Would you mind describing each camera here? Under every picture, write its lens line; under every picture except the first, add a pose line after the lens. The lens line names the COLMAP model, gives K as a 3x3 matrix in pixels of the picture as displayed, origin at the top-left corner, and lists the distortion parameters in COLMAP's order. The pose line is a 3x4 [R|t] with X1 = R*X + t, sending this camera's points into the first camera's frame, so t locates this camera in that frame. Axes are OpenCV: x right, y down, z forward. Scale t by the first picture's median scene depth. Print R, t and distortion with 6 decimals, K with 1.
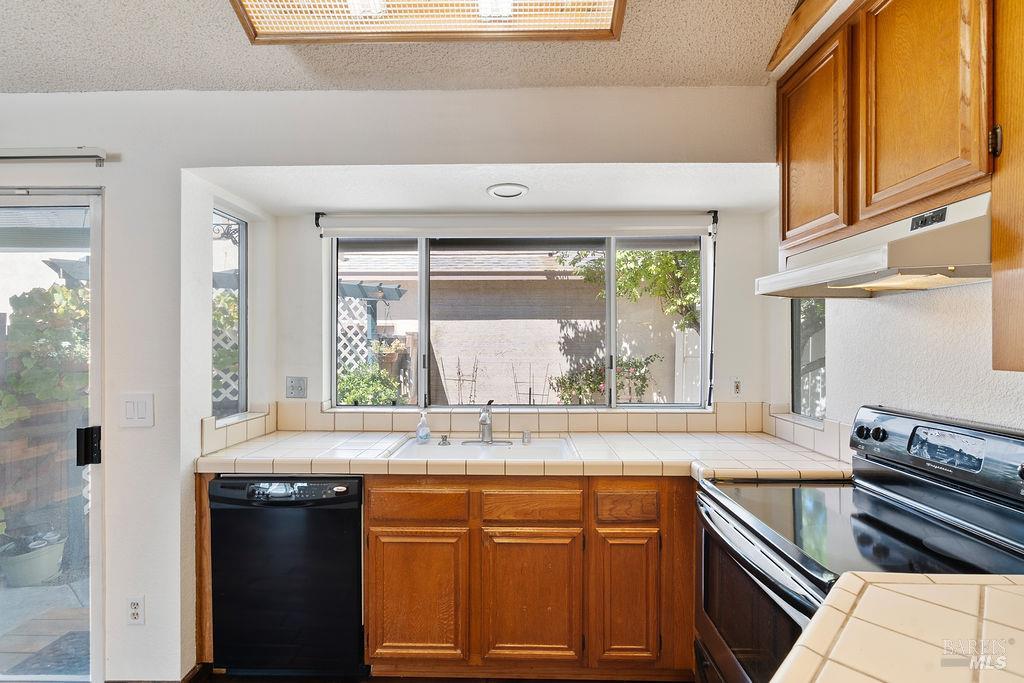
lens RADIAL K [[463.5, 0, 508.5], [0, 463.5, 343.3], [0, 0, 1]] dist [-0.003572, 0.001356]
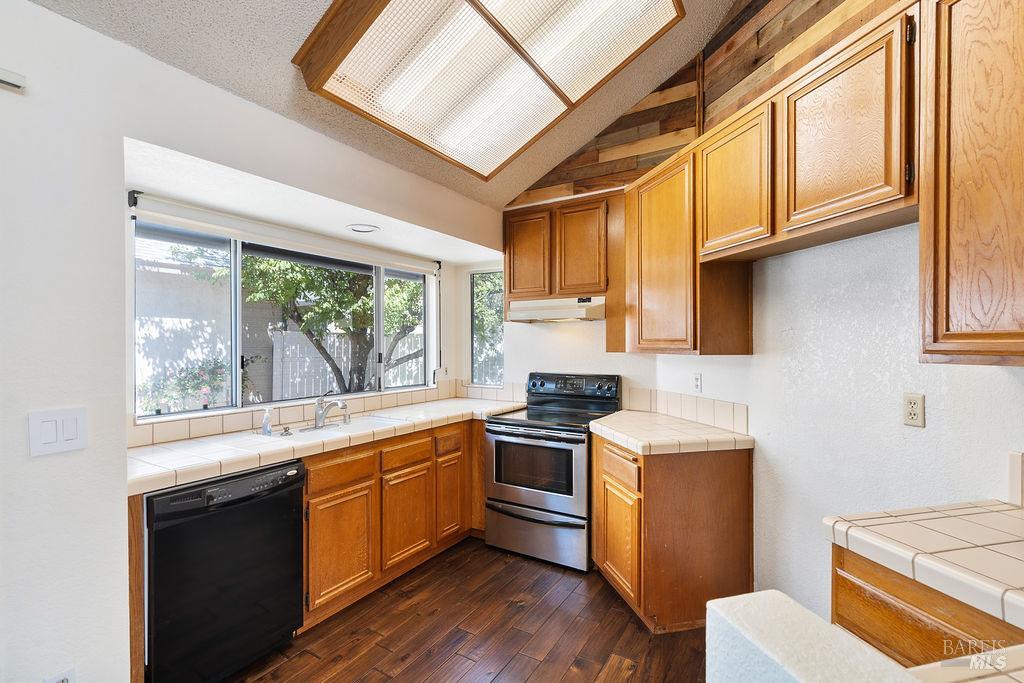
lens RADIAL K [[463.5, 0, 511.6], [0, 463.5, 345.7], [0, 0, 1]] dist [-0.003572, 0.001356]
pose [[0.508779, -0.002736, 0.860893, -0.803141], [0.000073, 0.999995, 0.003134, 0.000811], [-0.860897, -0.001532, 0.508777, -0.027629]]
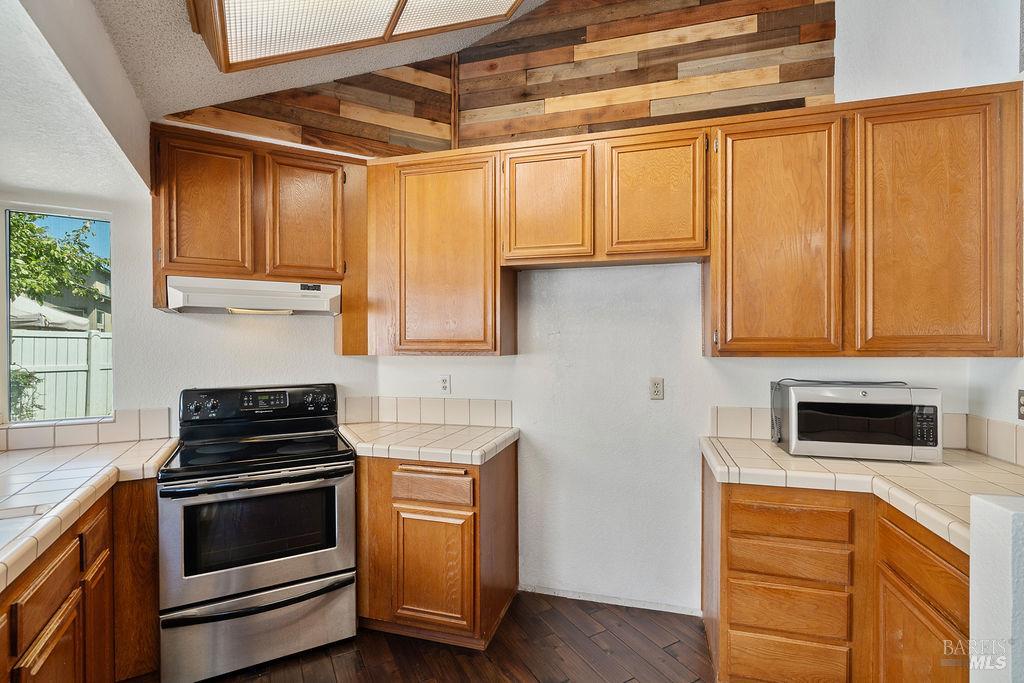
lens RADIAL K [[463.5, 0, 512.5], [0, 463.5, 348.3], [0, 0, 1]] dist [-0.003572, 0.001356]
pose [[-0.501282, -0.004745, 0.865271, -0.649508], [0.001195, 0.999980, 0.006176, 0.001438], [-0.865283, 0.004130, -0.501266, 0.578996]]
